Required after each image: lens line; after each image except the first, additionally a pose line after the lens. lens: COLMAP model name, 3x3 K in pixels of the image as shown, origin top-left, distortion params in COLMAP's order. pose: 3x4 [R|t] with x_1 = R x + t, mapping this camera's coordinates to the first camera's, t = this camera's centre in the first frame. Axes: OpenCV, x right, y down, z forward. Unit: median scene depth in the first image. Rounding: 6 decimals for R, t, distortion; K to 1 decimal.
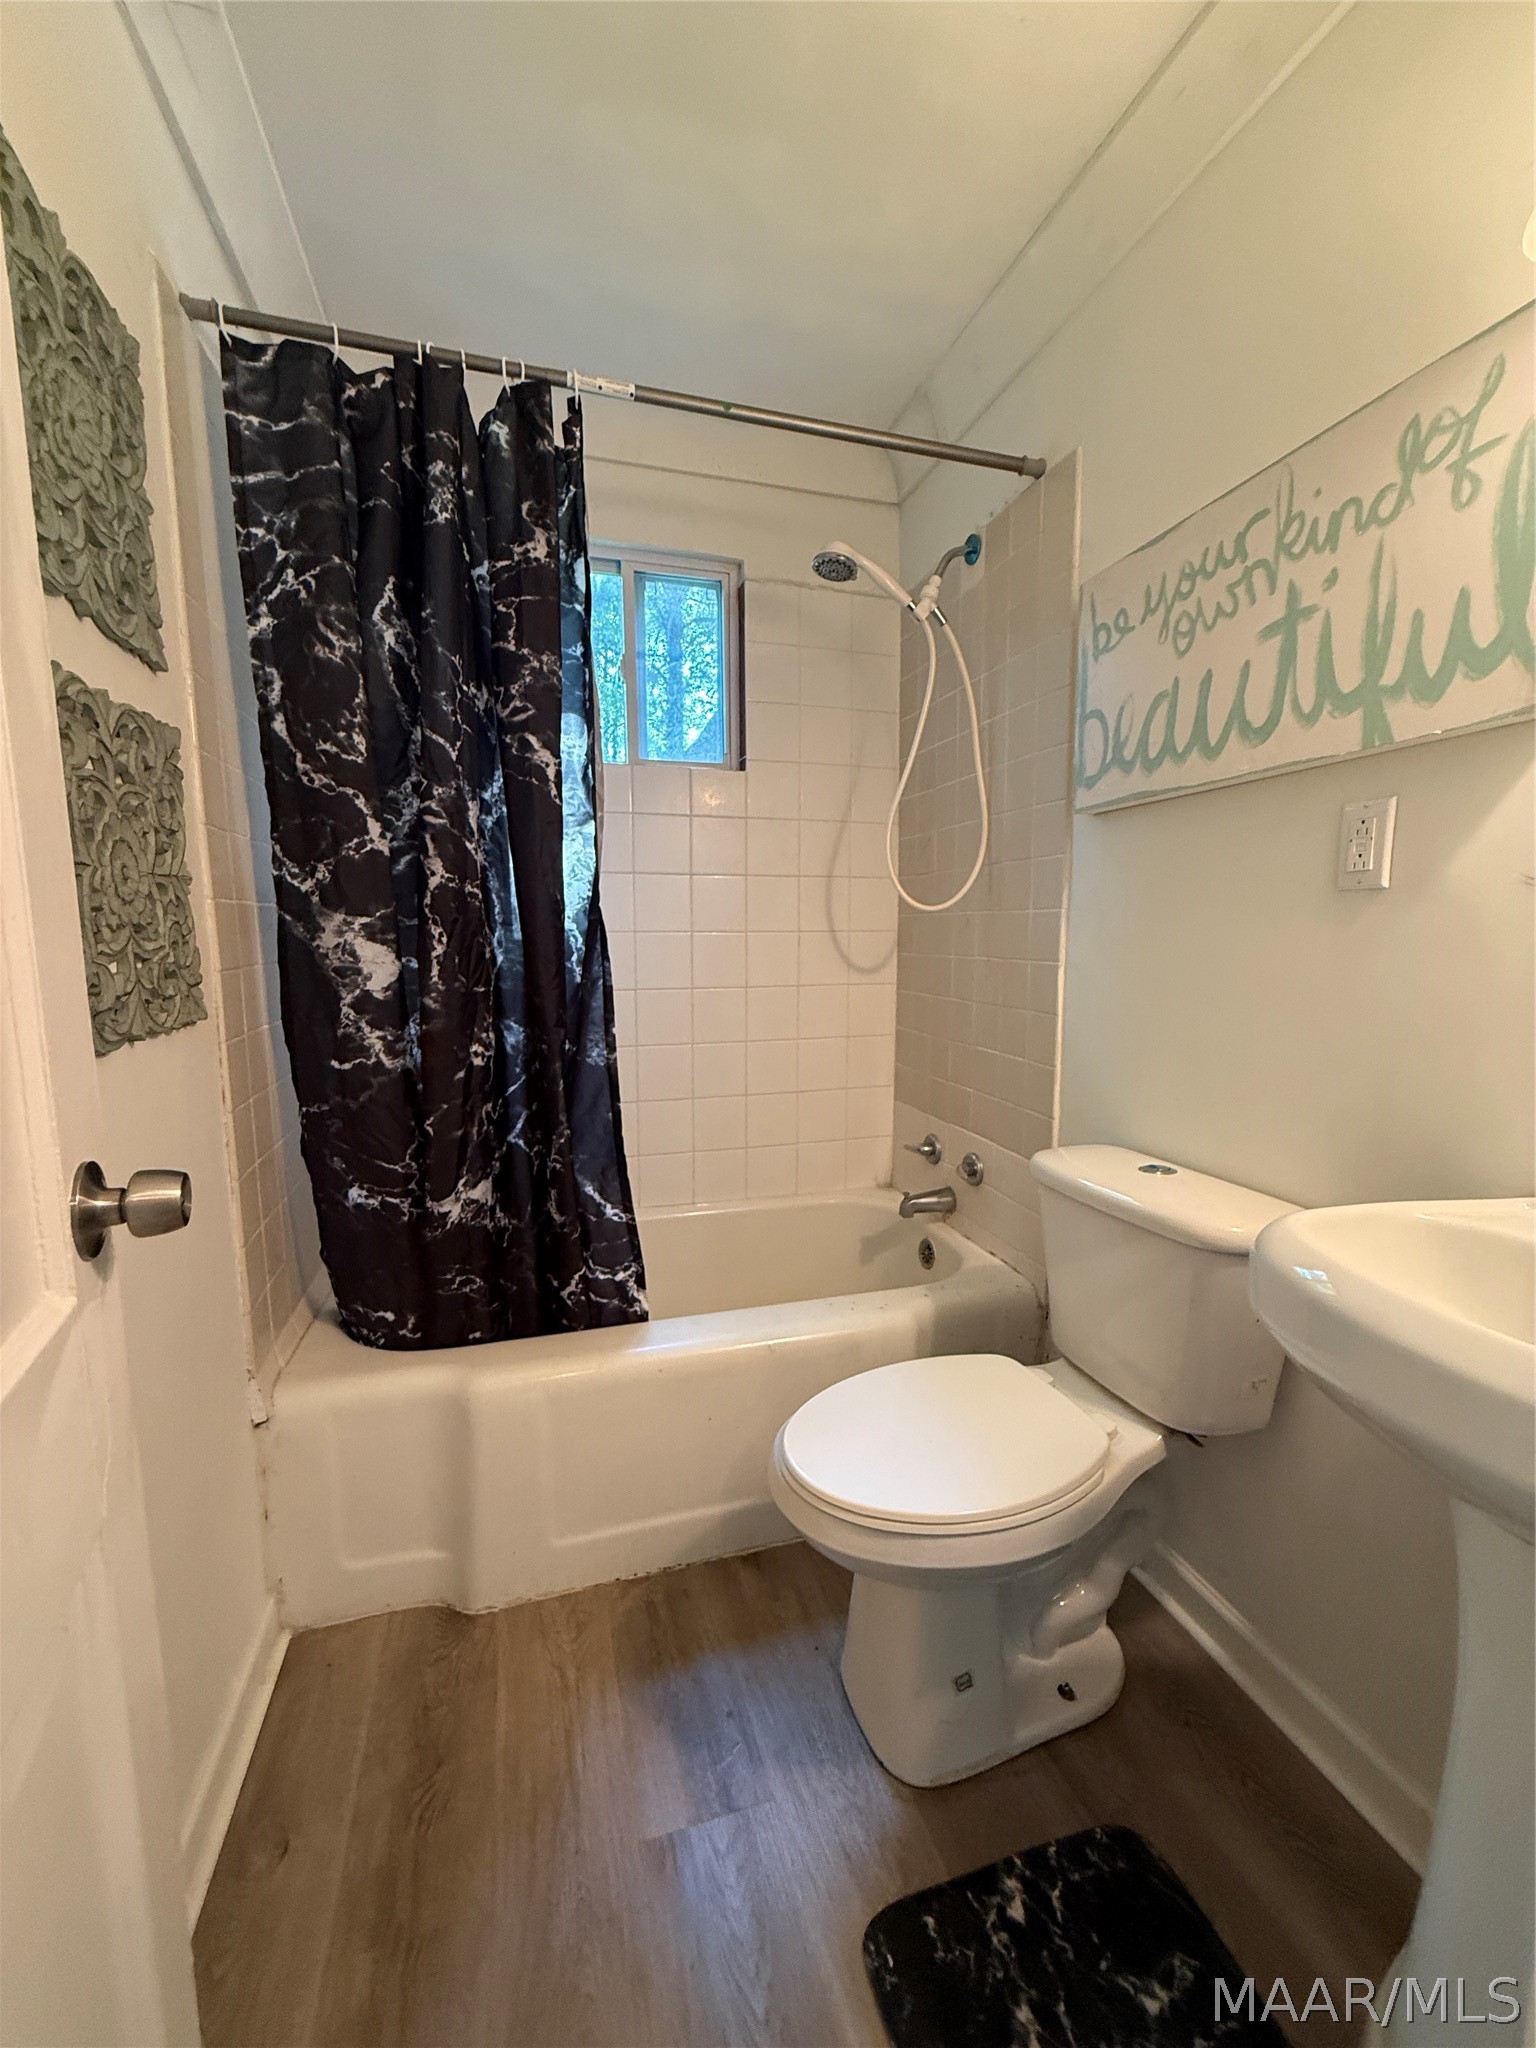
lens RADIAL K [[817.8, 0, 778.8], [0, 817.8, 1021.1], [0, 0, 1]] dist [0.005076, 0.000027]
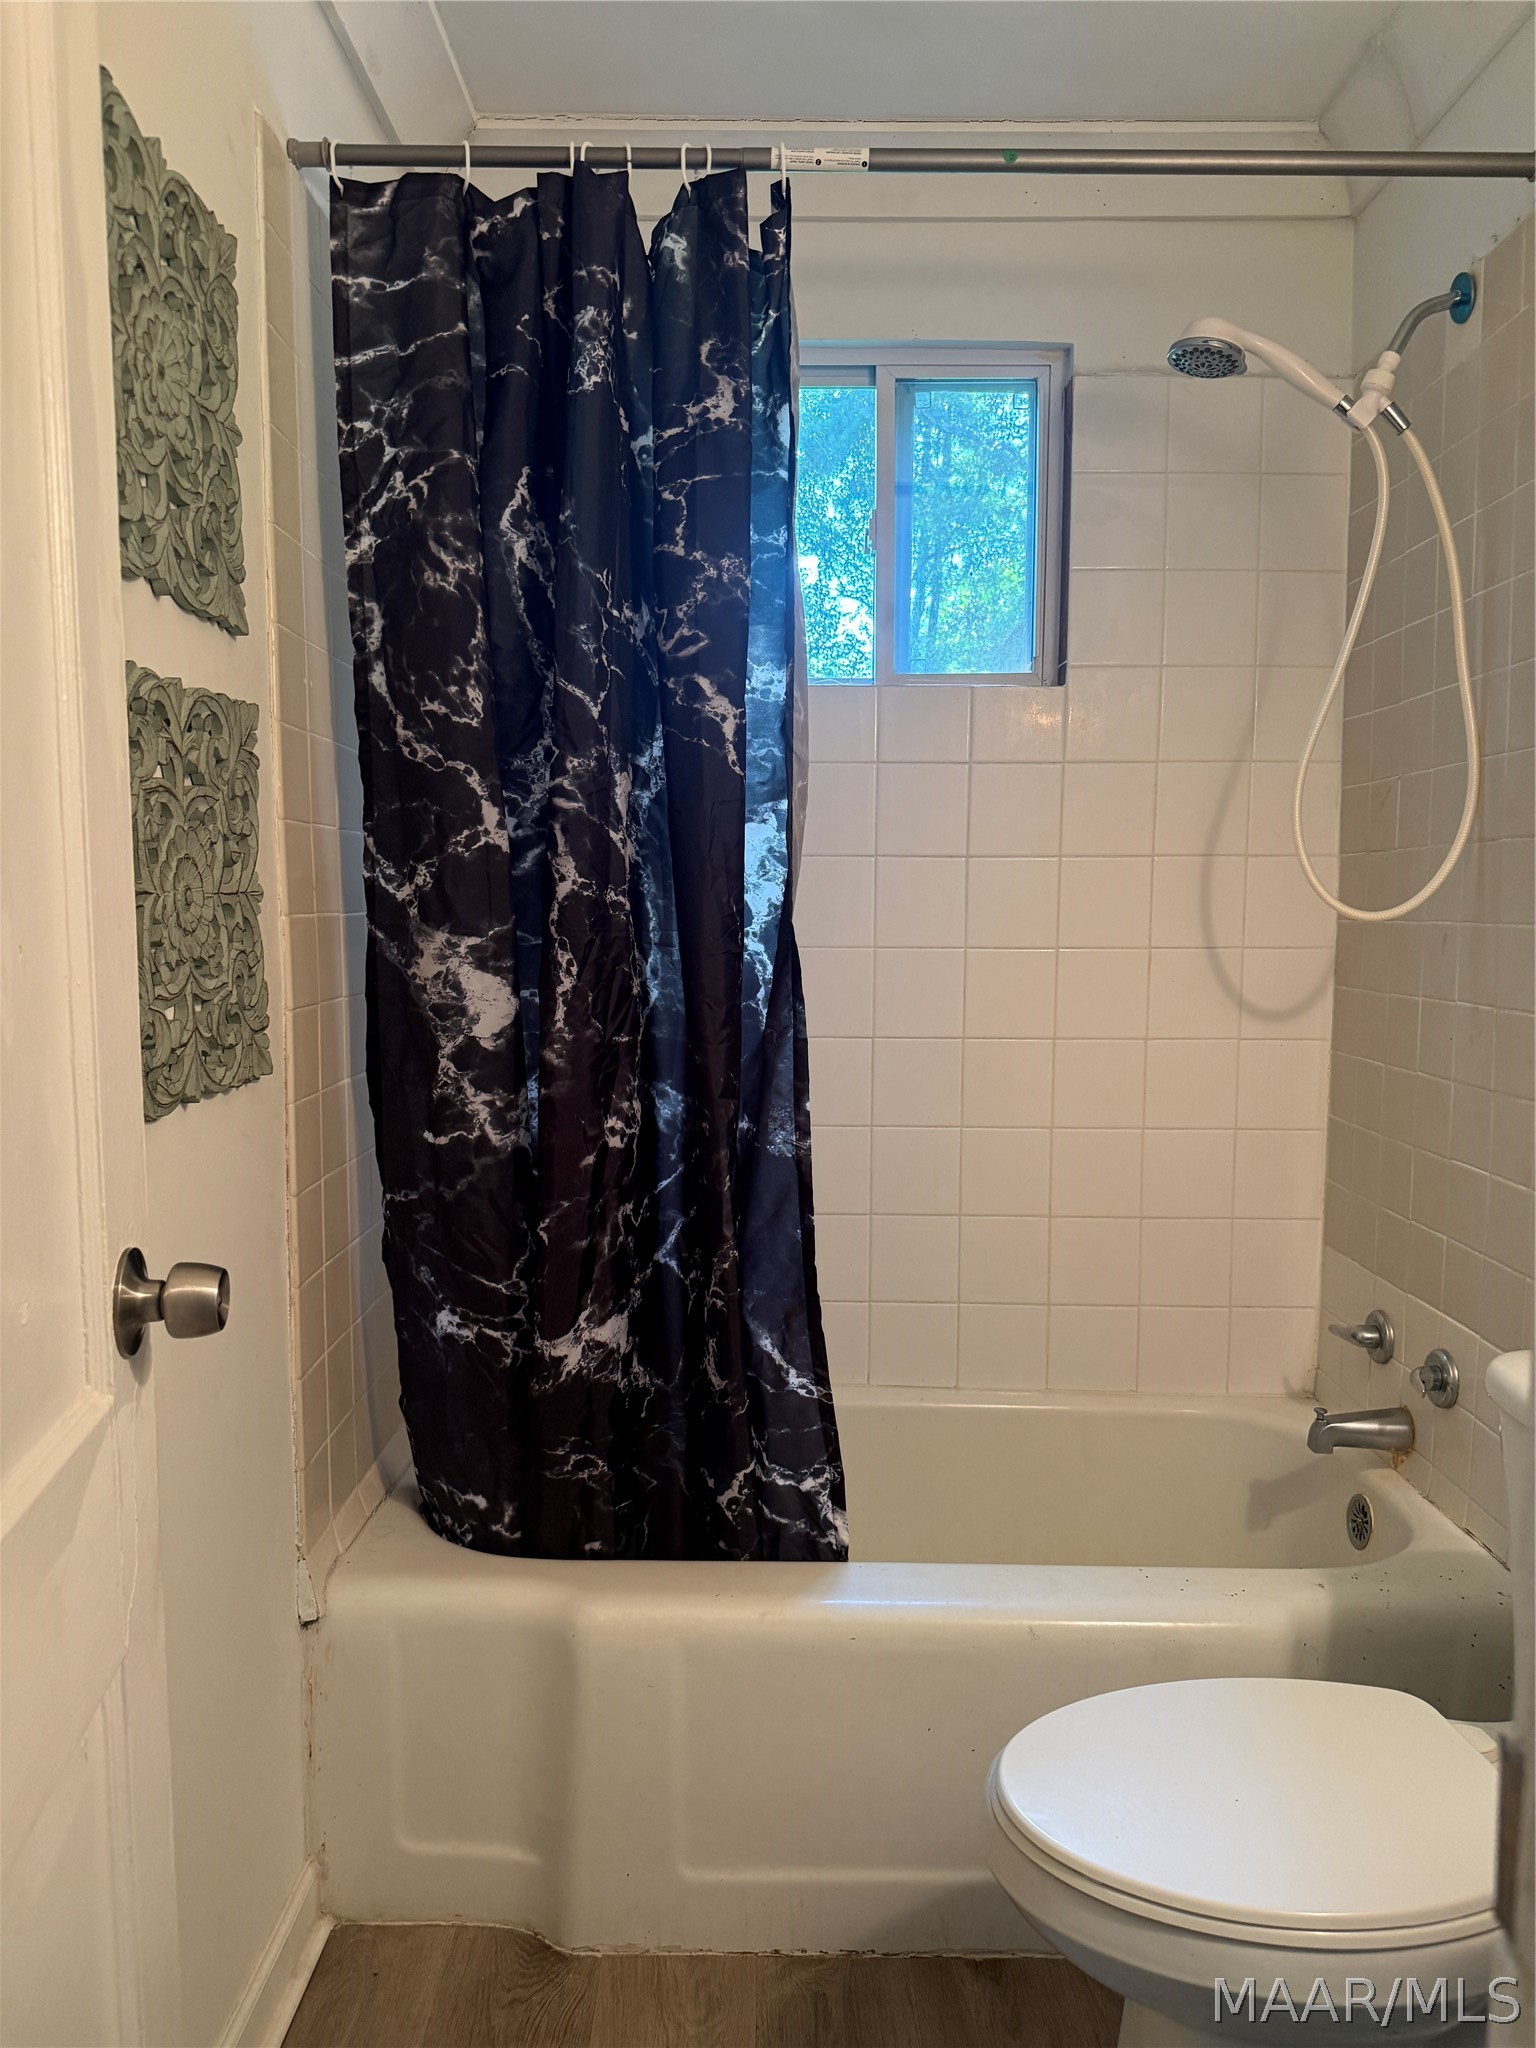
lens RADIAL K [[1484.6, 0, 815.2], [0, 1484.6, 1024.6], [0, 0, 1]] dist [0.052829, -0.056574]
pose [[0.960718, 0.031838, -0.275694, 0.146622], [-0.040009, 0.998910, -0.024061, -0.028518], [0.274628, 0.034146, 0.960944, -0.172583]]
